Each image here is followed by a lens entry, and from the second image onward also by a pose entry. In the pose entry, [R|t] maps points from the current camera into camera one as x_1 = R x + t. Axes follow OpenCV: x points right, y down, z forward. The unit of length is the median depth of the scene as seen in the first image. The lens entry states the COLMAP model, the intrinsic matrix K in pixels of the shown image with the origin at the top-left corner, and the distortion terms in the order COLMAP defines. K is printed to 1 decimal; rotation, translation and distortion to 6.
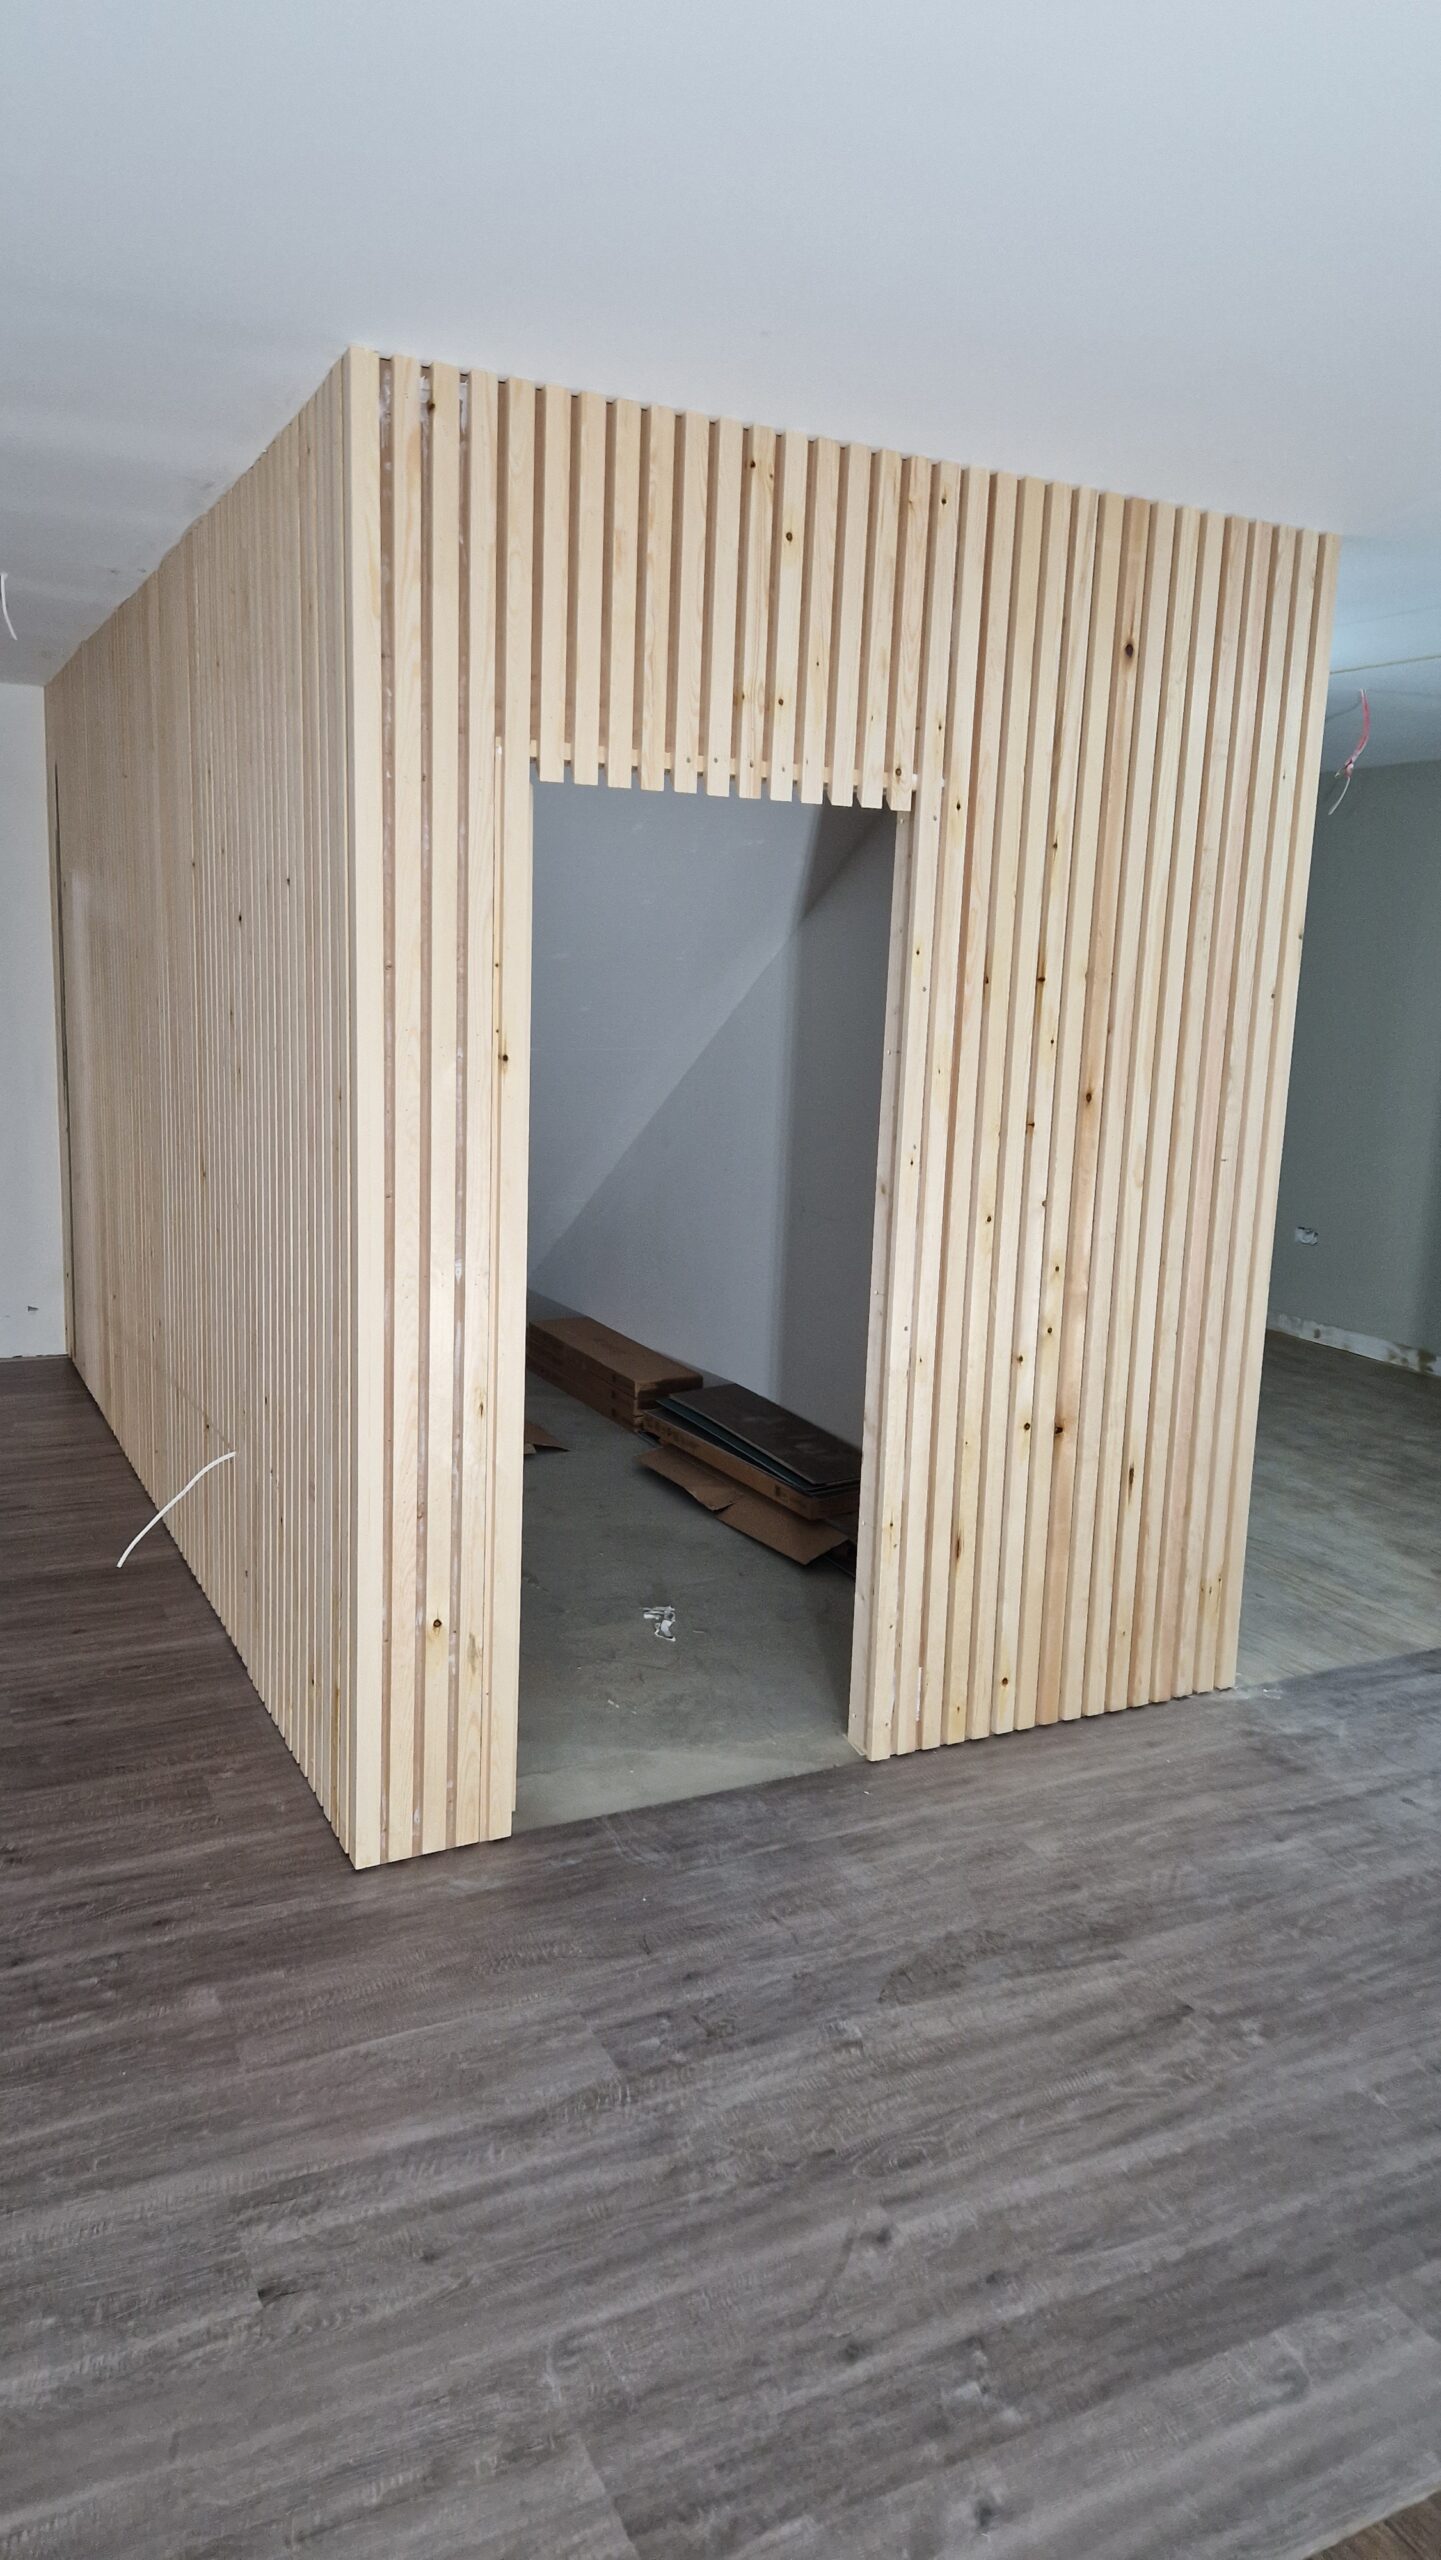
lens RADIAL K [[1703.1, 0, 720.5], [0, 1703.1, 1280.0], [0, 0, 1]] dist [0.078387, -0.077564]
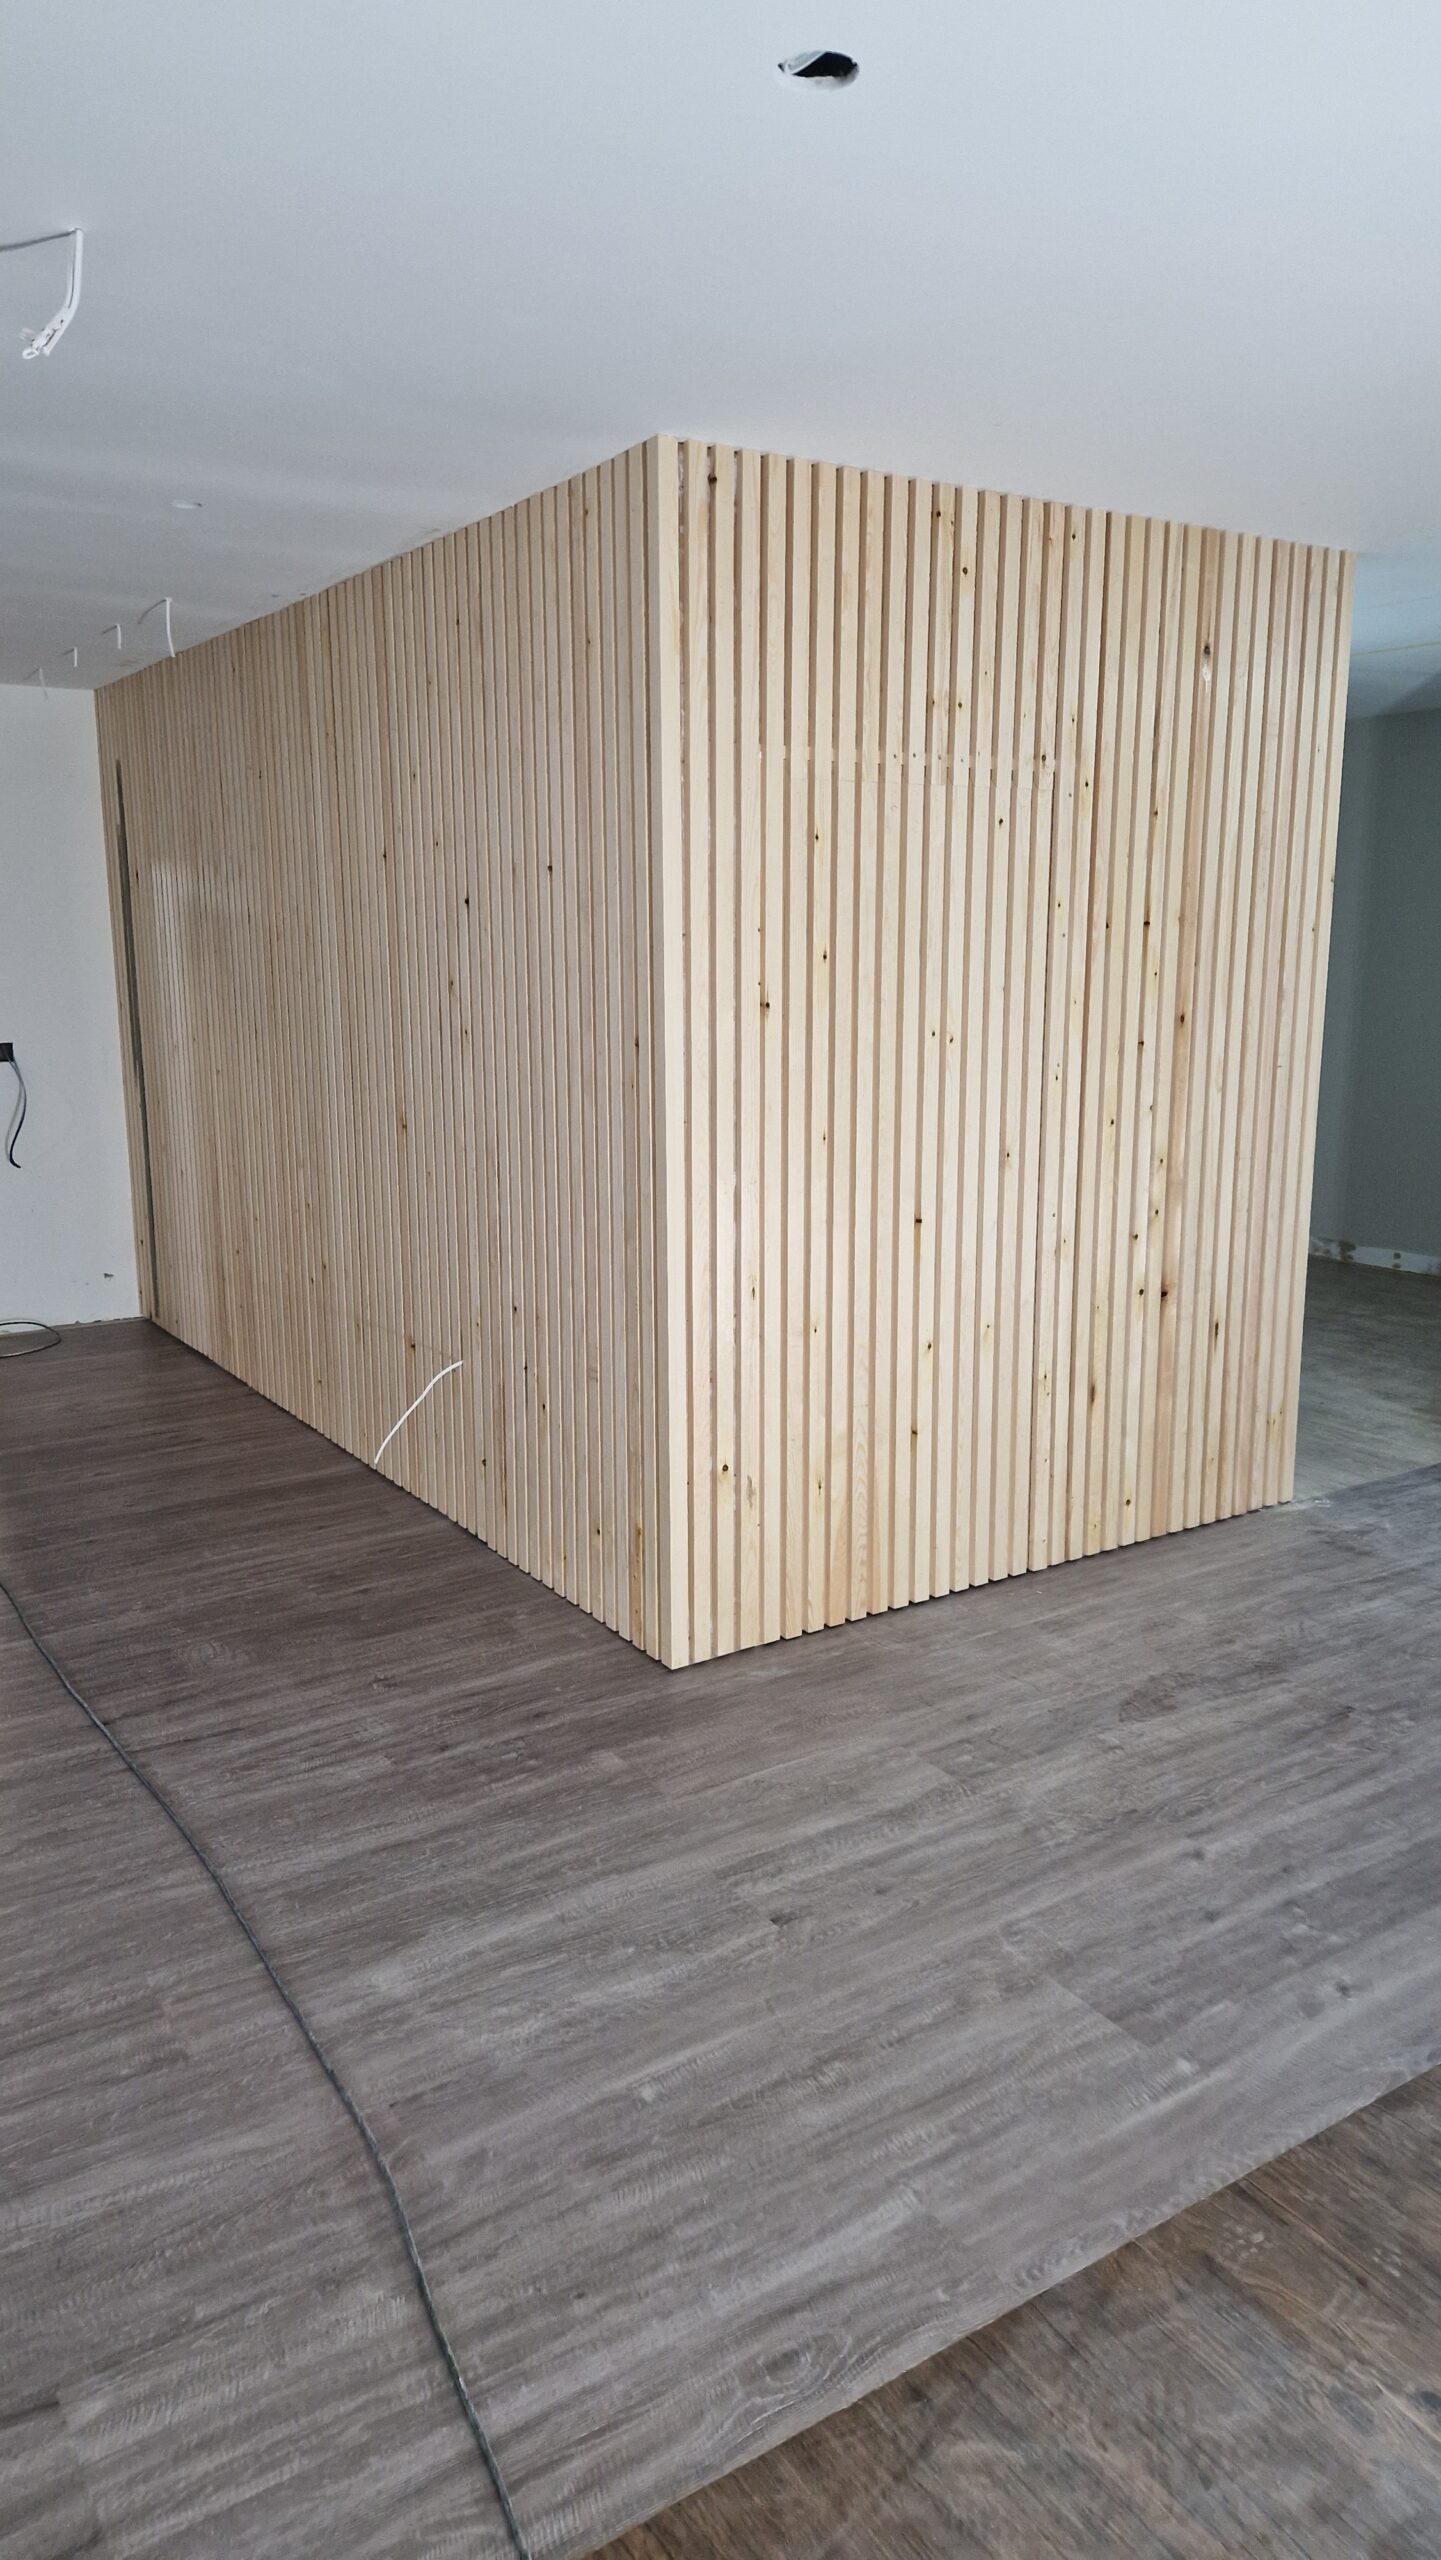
lens RADIAL K [[1688.2, 0, 718.9], [0, 1688.2, 1290.8], [0, 0, 1]] dist [0.117982, -0.186016]
pose [[0.993478, -0.061284, 0.096151, -0.285946], [0.058551, 0.997803, 0.030998, 0.035091], [-0.097840, -0.025166, 0.994884, -0.218693]]
